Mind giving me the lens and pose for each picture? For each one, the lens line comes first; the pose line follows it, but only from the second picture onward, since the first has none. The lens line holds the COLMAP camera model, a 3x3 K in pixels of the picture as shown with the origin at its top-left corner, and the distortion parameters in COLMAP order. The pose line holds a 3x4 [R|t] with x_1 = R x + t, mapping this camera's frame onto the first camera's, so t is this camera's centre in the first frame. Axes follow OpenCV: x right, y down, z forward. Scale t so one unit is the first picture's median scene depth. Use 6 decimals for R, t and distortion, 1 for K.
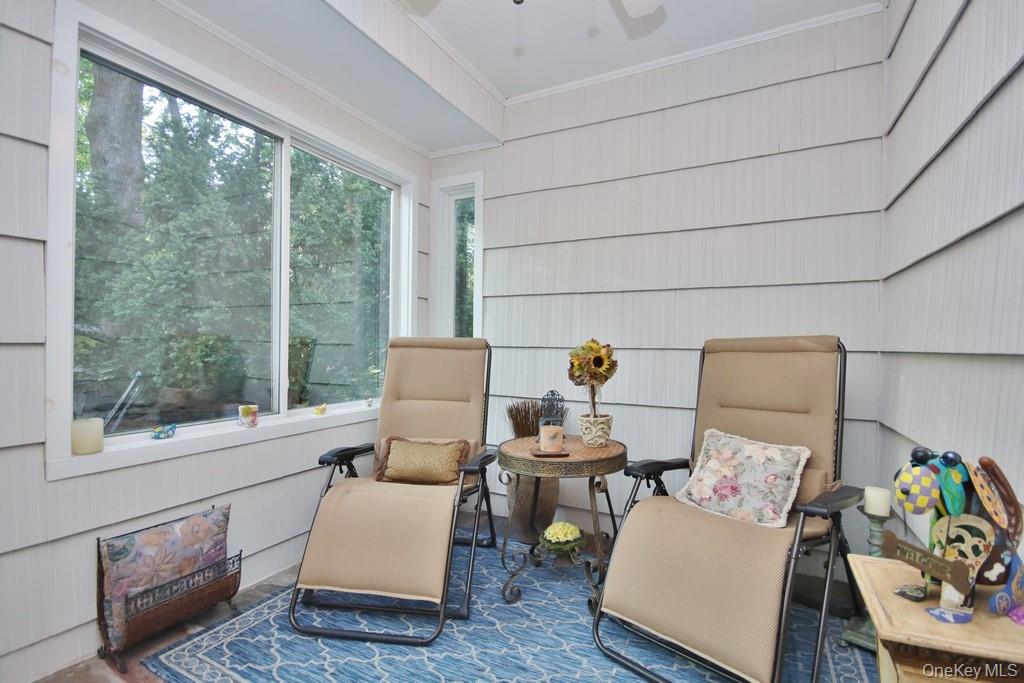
lens RADIAL K [[473.0, 0, 509.4], [0, 473.0, 345.2], [0, 0, 1]] dist [0.013227, -0.012088]
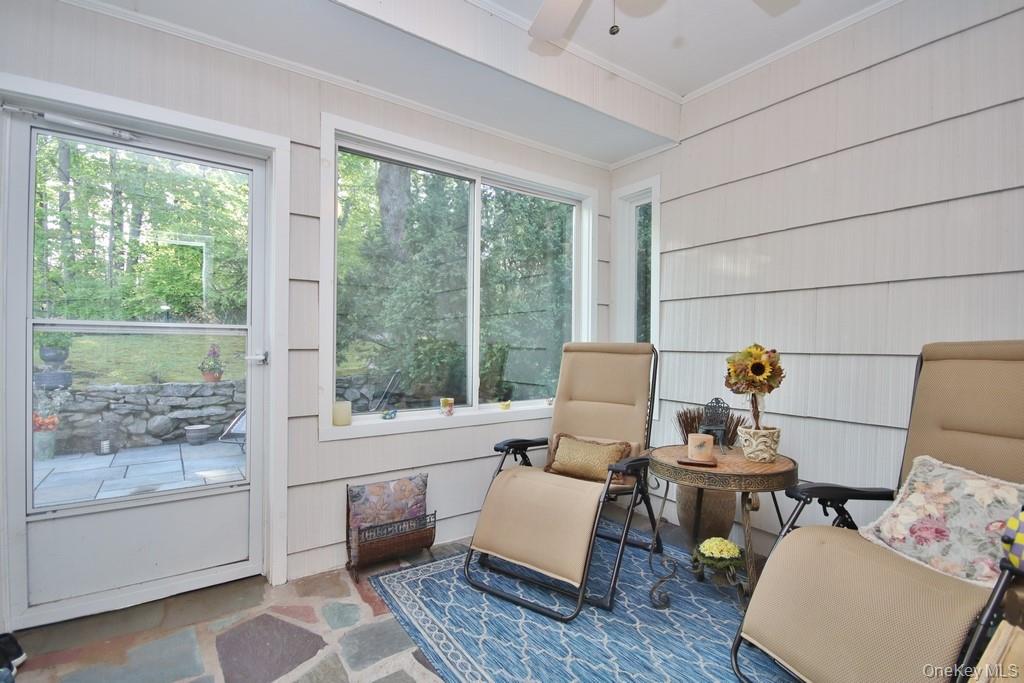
lens RADIAL K [[473.0, 0, 509.4], [0, 473.0, 345.2], [0, 0, 1]] dist [0.013227, -0.012088]
pose [[0.884815, -0.003478, -0.465930, 0.189899], [0.000605, 0.999980, -0.006315, -0.005175], [0.465942, 0.005305, 0.884799, -0.035516]]
